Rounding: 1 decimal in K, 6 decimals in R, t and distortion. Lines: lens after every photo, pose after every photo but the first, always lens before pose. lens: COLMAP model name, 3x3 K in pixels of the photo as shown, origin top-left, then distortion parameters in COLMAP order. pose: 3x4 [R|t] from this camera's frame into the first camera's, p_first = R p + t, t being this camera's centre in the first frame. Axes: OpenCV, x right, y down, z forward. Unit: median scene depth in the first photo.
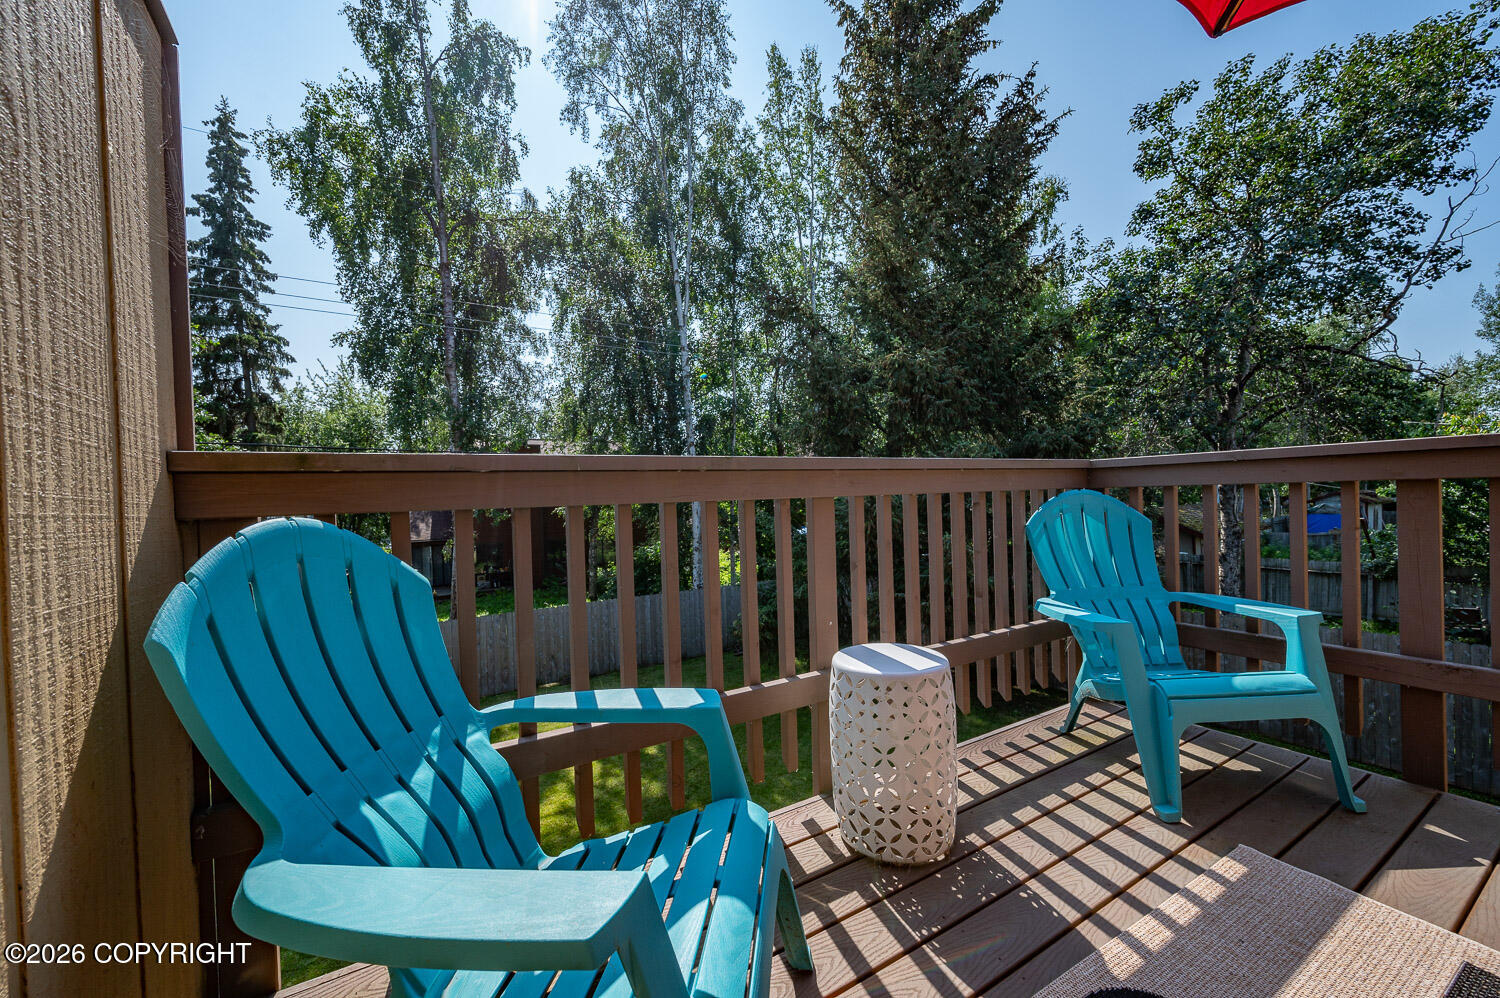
lens RADIAL K [[602.0, 0, 749.2], [0, 602.0, 501.2], [0, 0, 1]] dist [-0.005773, -0.000459]
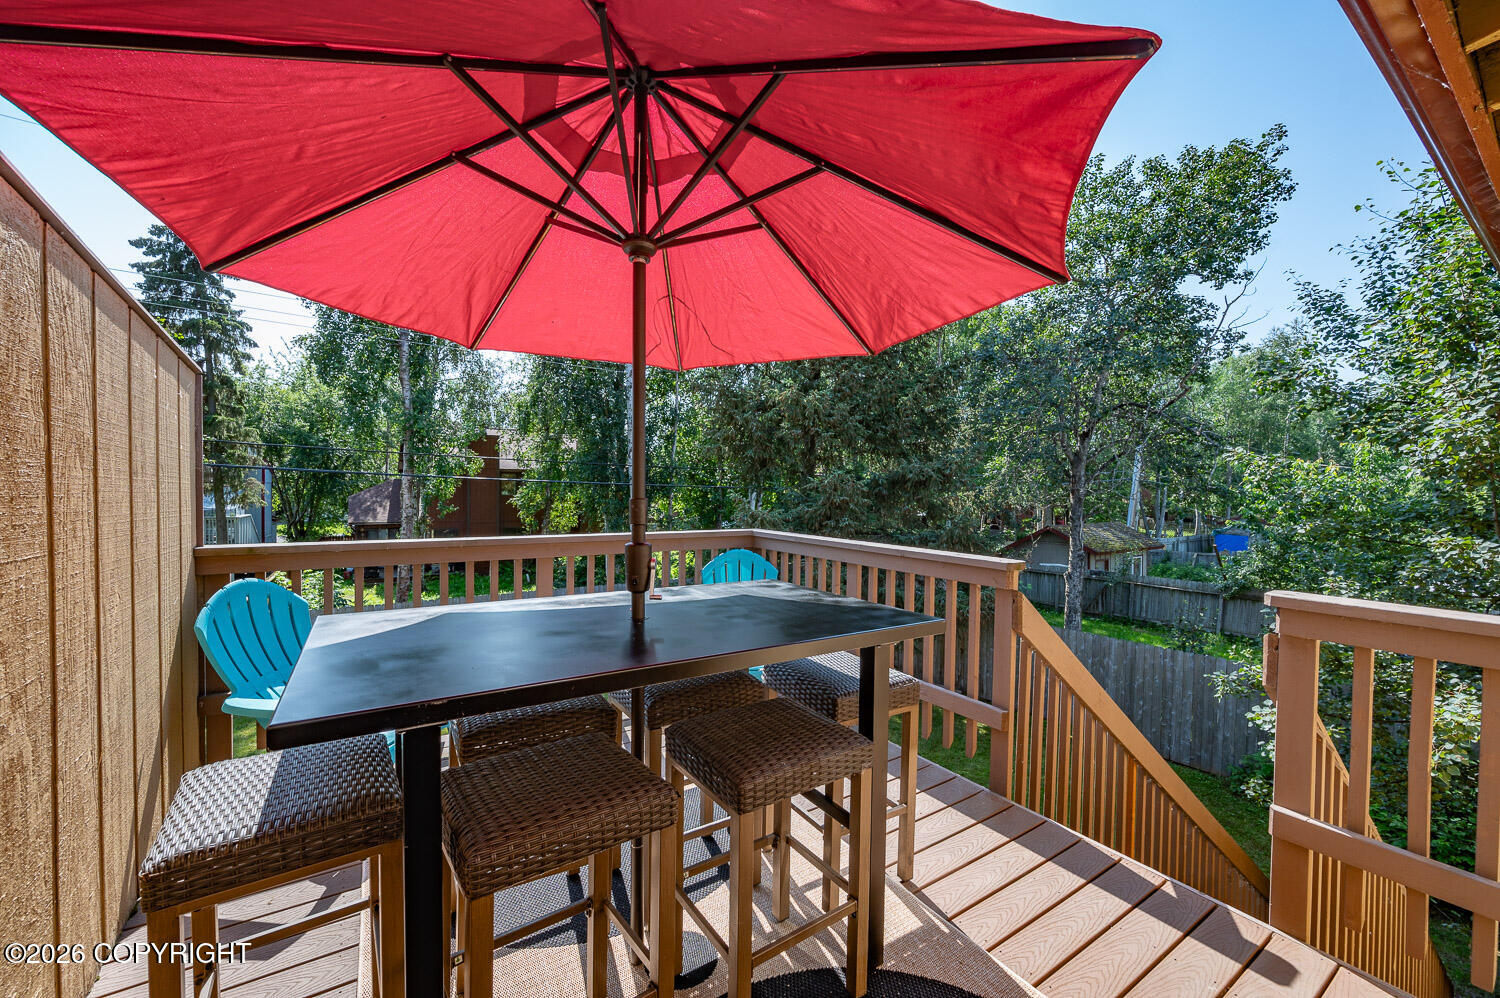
lens RADIAL K [[602.0, 0, 751.8], [0, 602.0, 502.8], [0, 0, 1]] dist [-0.005773, -0.000459]
pose [[0.997794, 0.047560, 0.046324, 0.065142], [-0.048401, 0.998680, 0.017196, -0.022975], [-0.045445, -0.019400, 0.998778, -0.084842]]
